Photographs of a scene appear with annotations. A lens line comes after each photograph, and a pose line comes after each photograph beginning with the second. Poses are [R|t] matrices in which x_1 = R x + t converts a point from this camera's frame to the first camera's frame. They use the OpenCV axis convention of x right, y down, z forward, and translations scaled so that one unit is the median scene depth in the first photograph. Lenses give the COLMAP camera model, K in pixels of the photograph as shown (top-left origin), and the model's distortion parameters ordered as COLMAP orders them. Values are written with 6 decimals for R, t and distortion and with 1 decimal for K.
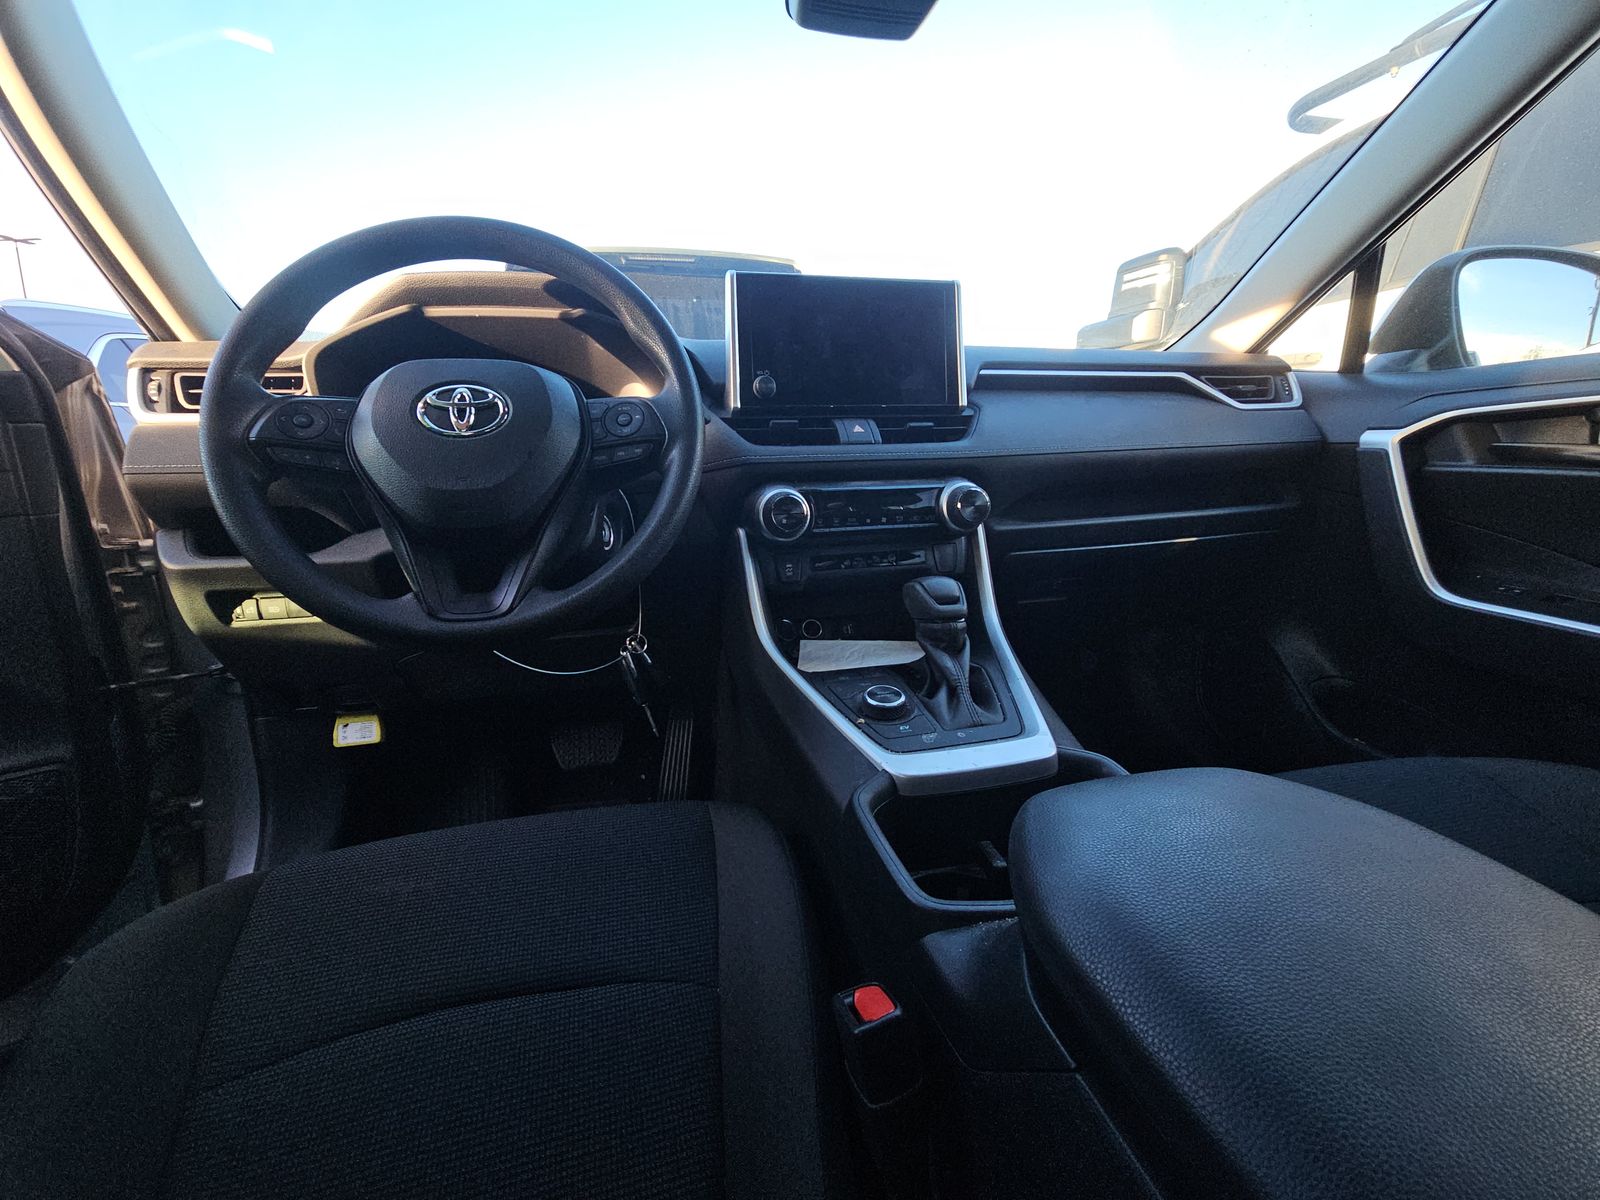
lens RADIAL K [[643.2, 0, 795.8], [0, 643.2, 608.7], [0, 0, 1]] dist [0.000937, 0.000512]
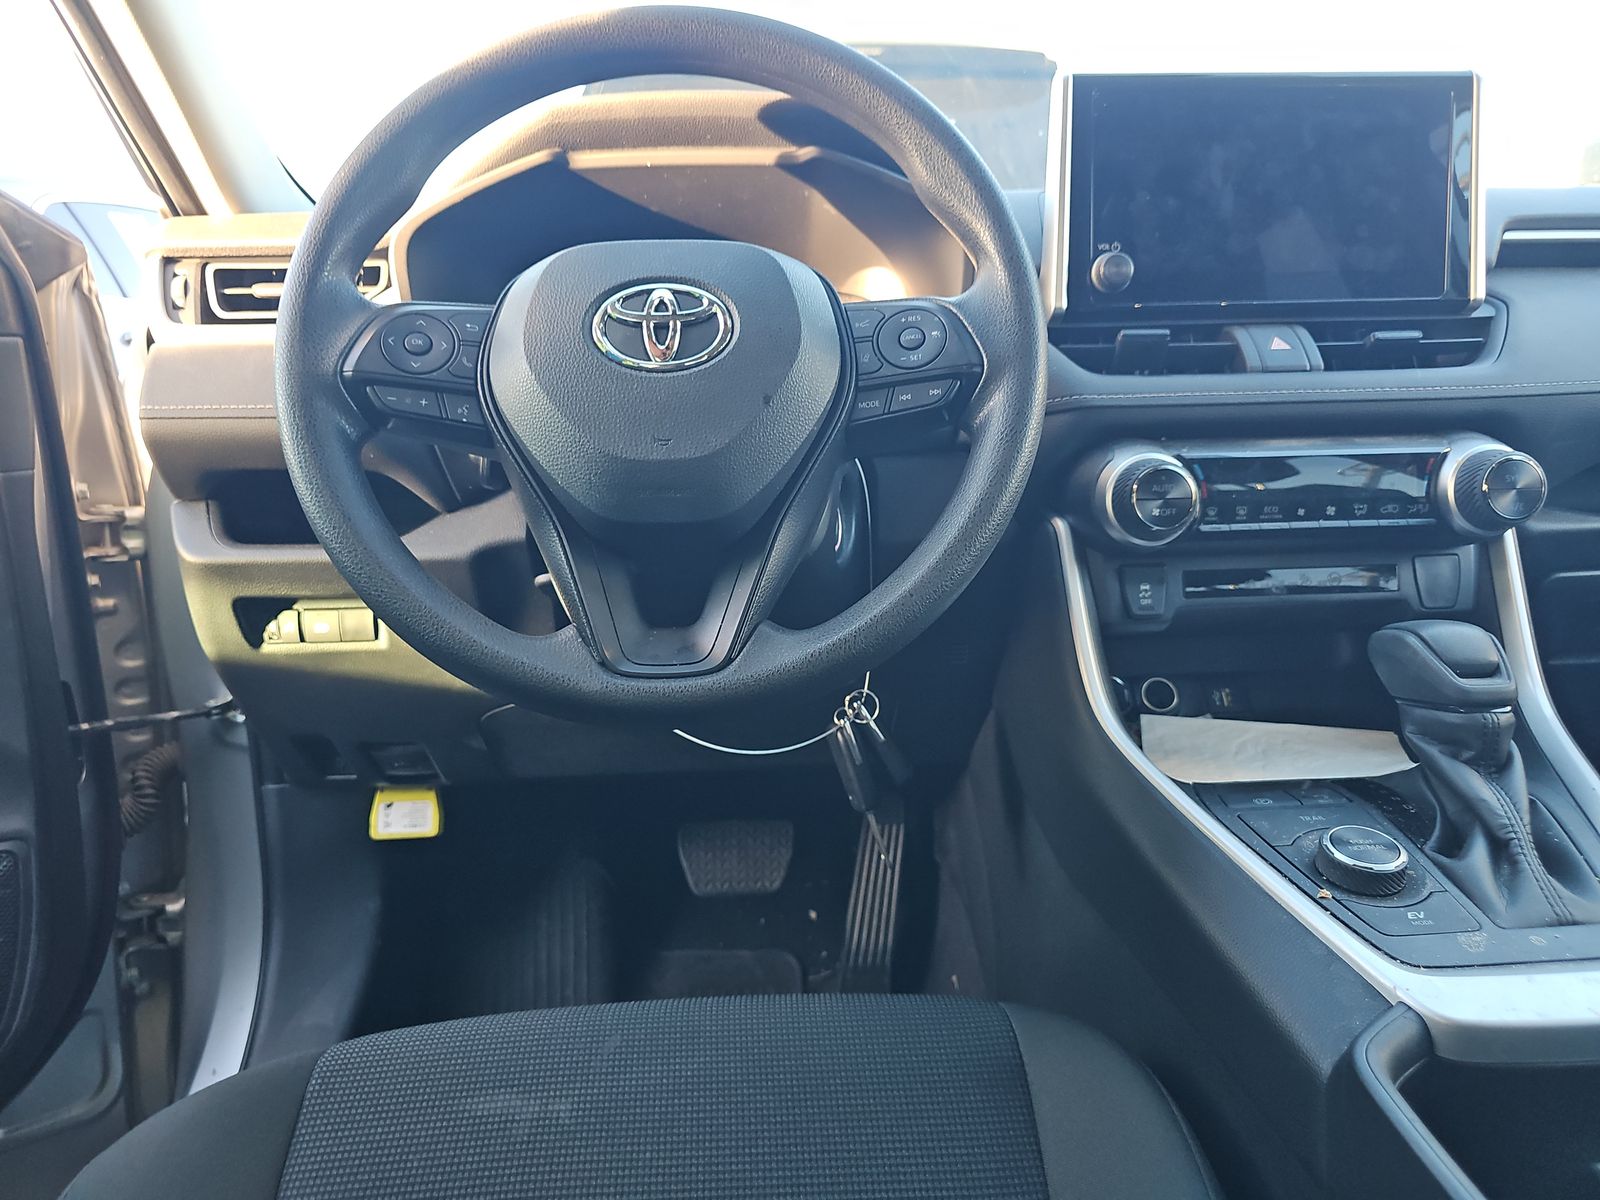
lens RADIAL K [[1057.6, 0, 805.9], [0, 1057.6, 590.1], [0, 0, 1]] dist [0.017534, -0.013549]
pose [[0.984474, 0.039125, -0.171116, -0.154800], [-0.043013, 0.998892, -0.019073, -0.036371], [0.170180, 0.026137, 0.985066, 0.039043]]
